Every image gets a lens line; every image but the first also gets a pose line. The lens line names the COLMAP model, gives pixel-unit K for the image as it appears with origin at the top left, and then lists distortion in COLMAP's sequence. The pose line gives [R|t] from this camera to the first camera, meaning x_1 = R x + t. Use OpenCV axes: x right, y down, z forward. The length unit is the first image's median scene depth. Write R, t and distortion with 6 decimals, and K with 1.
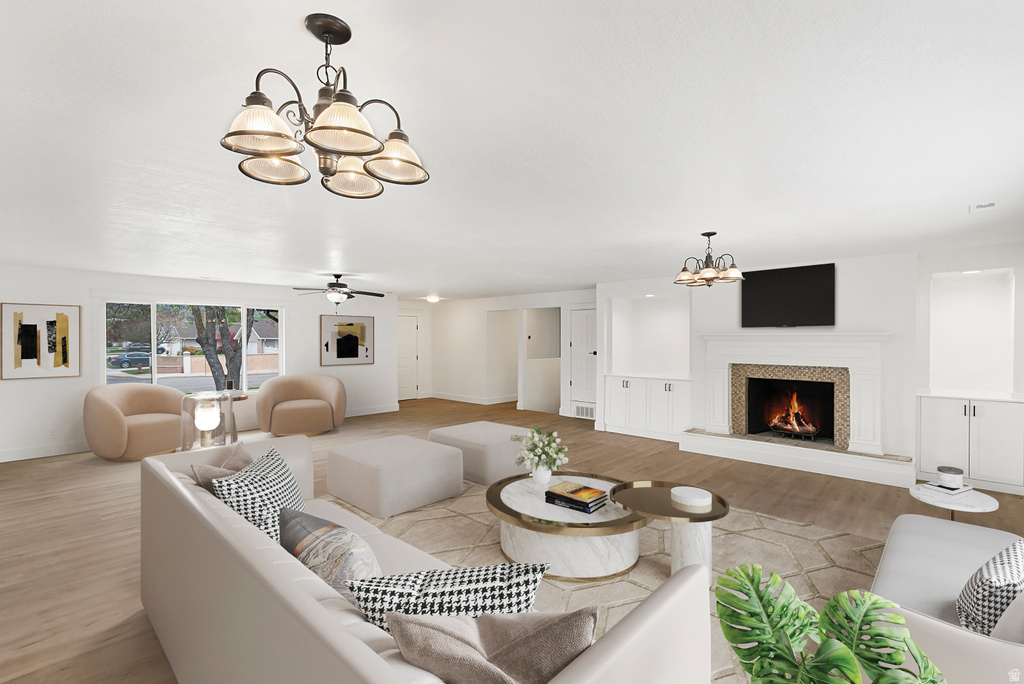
lens RADIAL K [[485.9, 0, 512.0], [0, 485.9, 342.0], [0, 0, 1]] dist [0.025842, 0.000004]
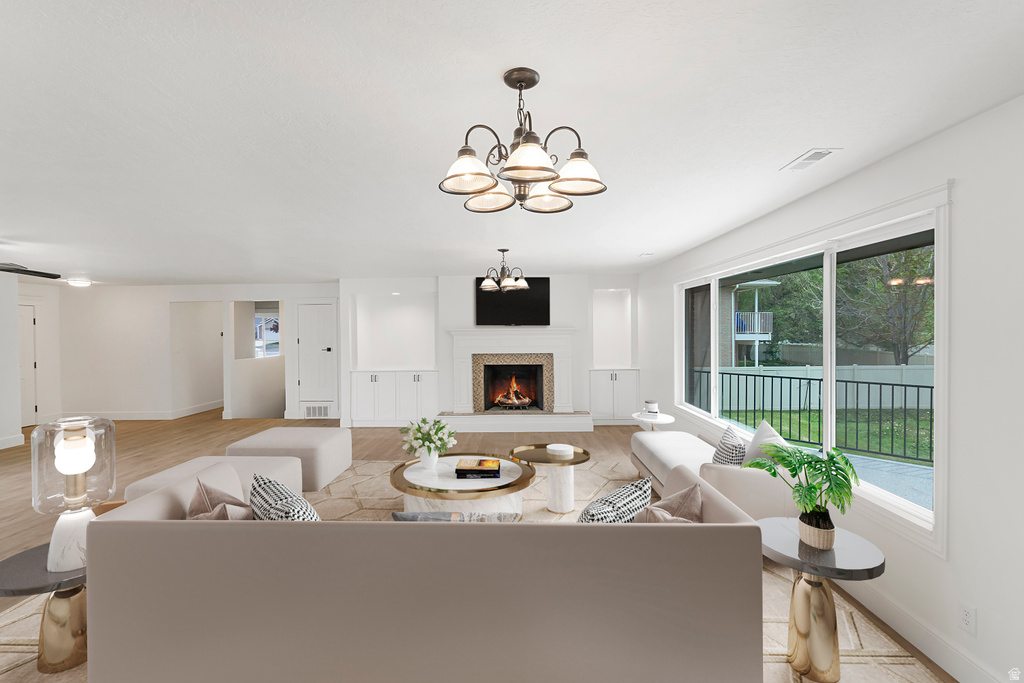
lens RADIAL K [[499.2, 0, 512.0], [0, 499.2, 341.5], [0, 0, 1]] dist [-0.001054, -0.000236]
pose [[0.740102, -0.021156, 0.672162, -0.331023], [0.014782, 0.999775, 0.015190, -0.004074], [-0.672332, -0.001306, 0.740248, 0.028900]]
